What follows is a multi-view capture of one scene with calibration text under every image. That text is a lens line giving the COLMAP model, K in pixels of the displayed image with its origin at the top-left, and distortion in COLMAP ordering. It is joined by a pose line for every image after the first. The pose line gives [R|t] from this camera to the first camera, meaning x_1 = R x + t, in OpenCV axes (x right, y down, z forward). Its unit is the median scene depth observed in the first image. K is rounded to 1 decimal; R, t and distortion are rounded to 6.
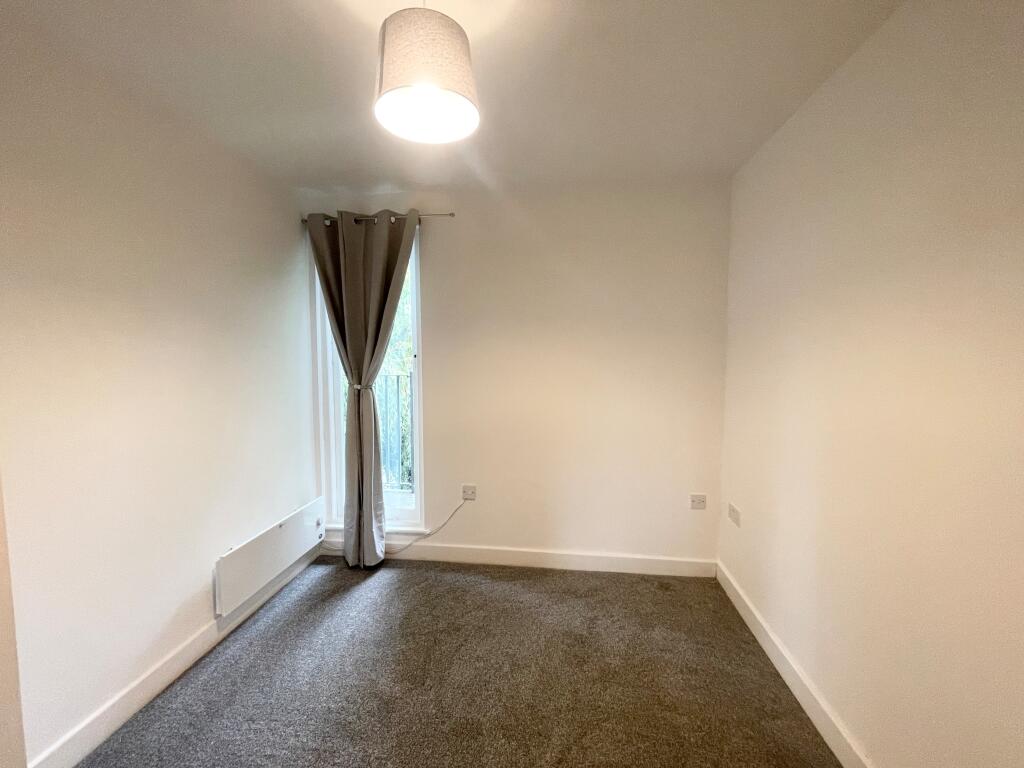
lens RADIAL K [[412.2, 0, 509.9], [0, 412.2, 382.9], [0, 0, 1]] dist [-0.003043, 0.000763]
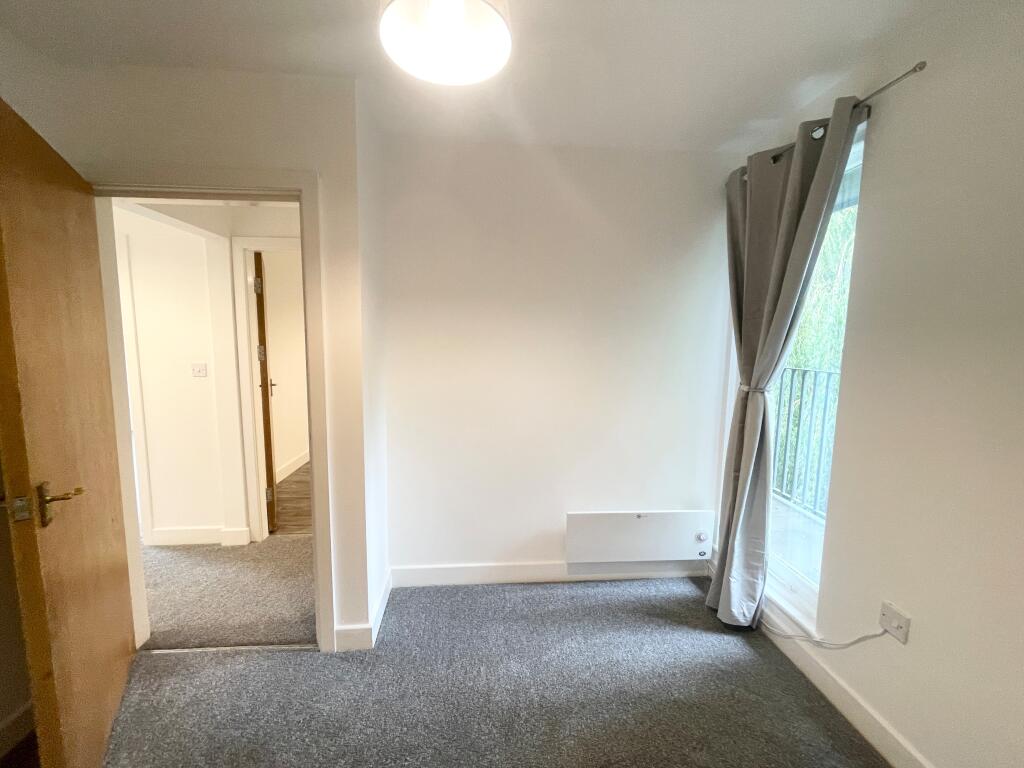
lens RADIAL K [[412.2, 0, 509.9], [0, 412.2, 382.9], [0, 0, 1]] dist [-0.003043, 0.000763]
pose [[0.192850, 0.115832, -0.974367, 0.285224], [-0.086065, 0.991178, 0.100796, -0.039462], [0.977447, 0.064420, 0.201117, 0.437212]]
